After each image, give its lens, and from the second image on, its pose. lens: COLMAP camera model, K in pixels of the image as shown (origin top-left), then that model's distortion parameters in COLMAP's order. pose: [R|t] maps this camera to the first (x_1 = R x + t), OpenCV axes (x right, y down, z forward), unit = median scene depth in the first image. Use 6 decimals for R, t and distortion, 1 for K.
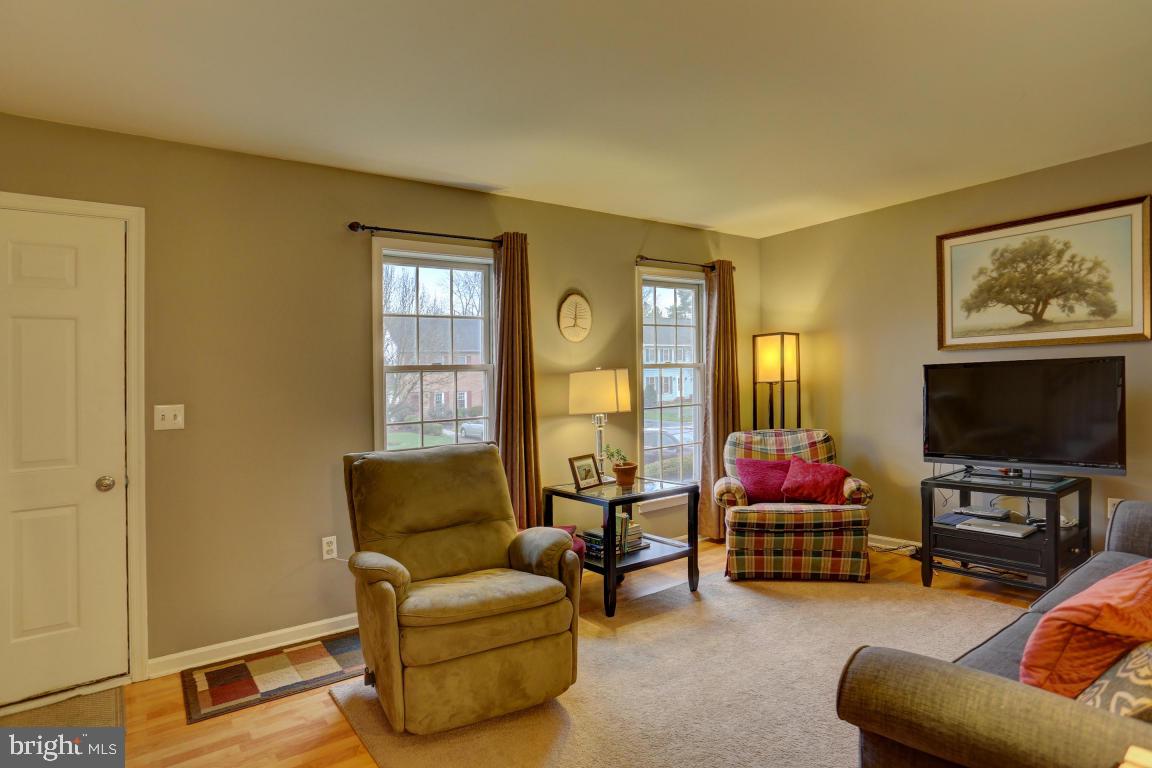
lens RADIAL K [[668.5, 0, 635.5], [0, 668.5, 376.5], [0, 0, 1]] dist [-0.000358, 0.022819]
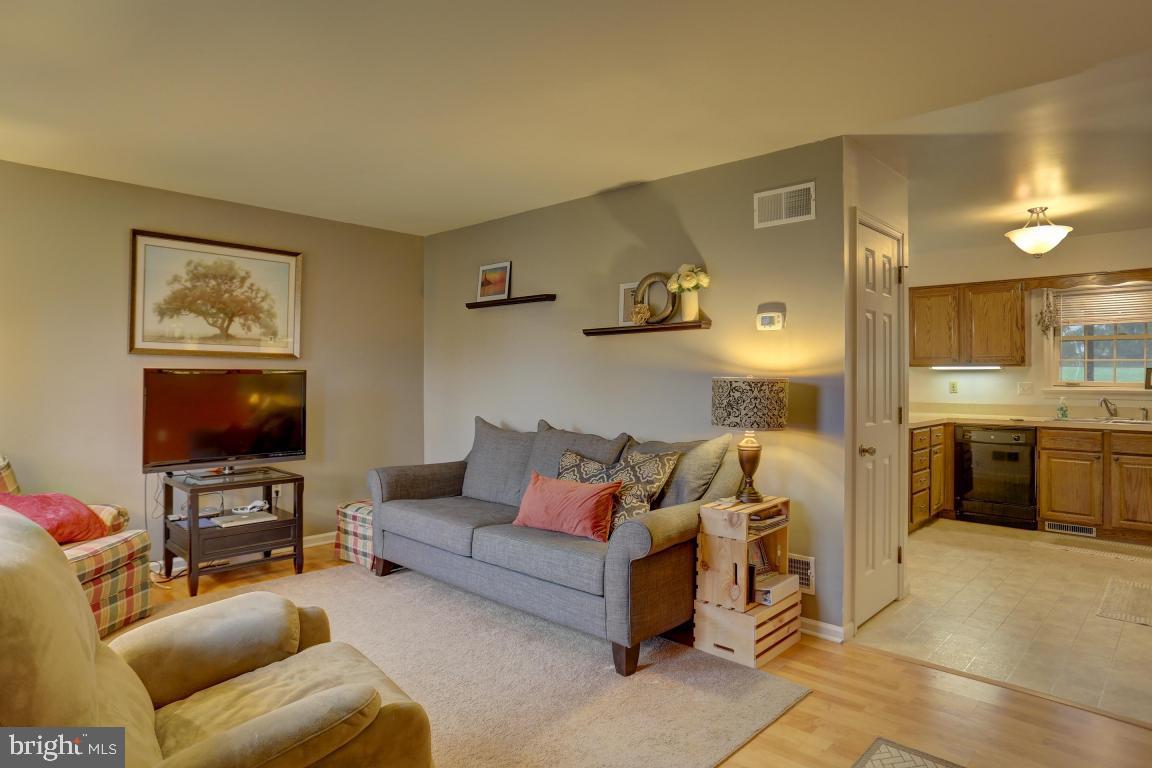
lens RADIAL K [[642.8, 0, 616.4], [0, 642.8, 377.2], [0, 0, 1]] dist [-0.000532, 0.000758]
pose [[-0.133365, 0.034724, 0.990459, -0.553747], [-0.009456, 0.999296, -0.036307, 0.021539], [-0.991022, -0.014208, -0.132943, 0.491610]]
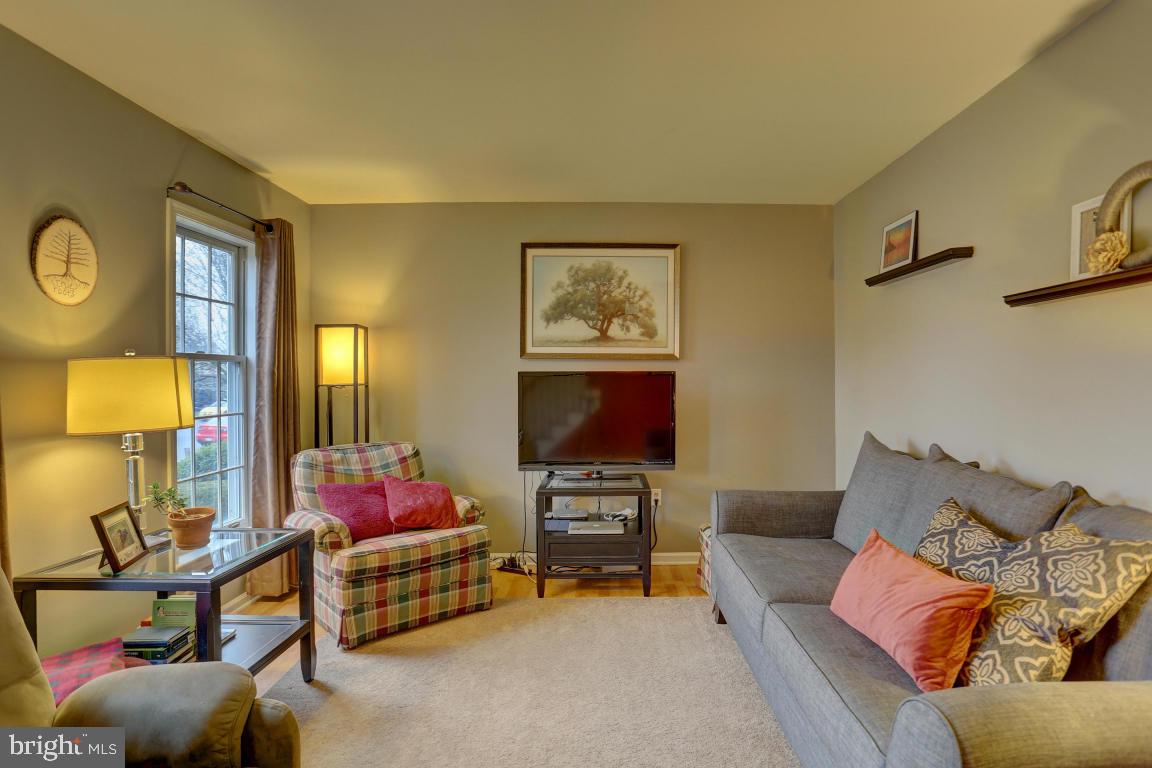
lens RADIAL K [[636.2, 0, 609.8], [0, 636.2, 388.3], [0, 0, 1]] dist [-0.072215, 0.057445]
pose [[0.625734, 0.022006, 0.779726, -0.216299], [-0.028213, 0.999586, -0.005570, 0.008758], [-0.779526, -0.018513, 0.626096, 0.328319]]
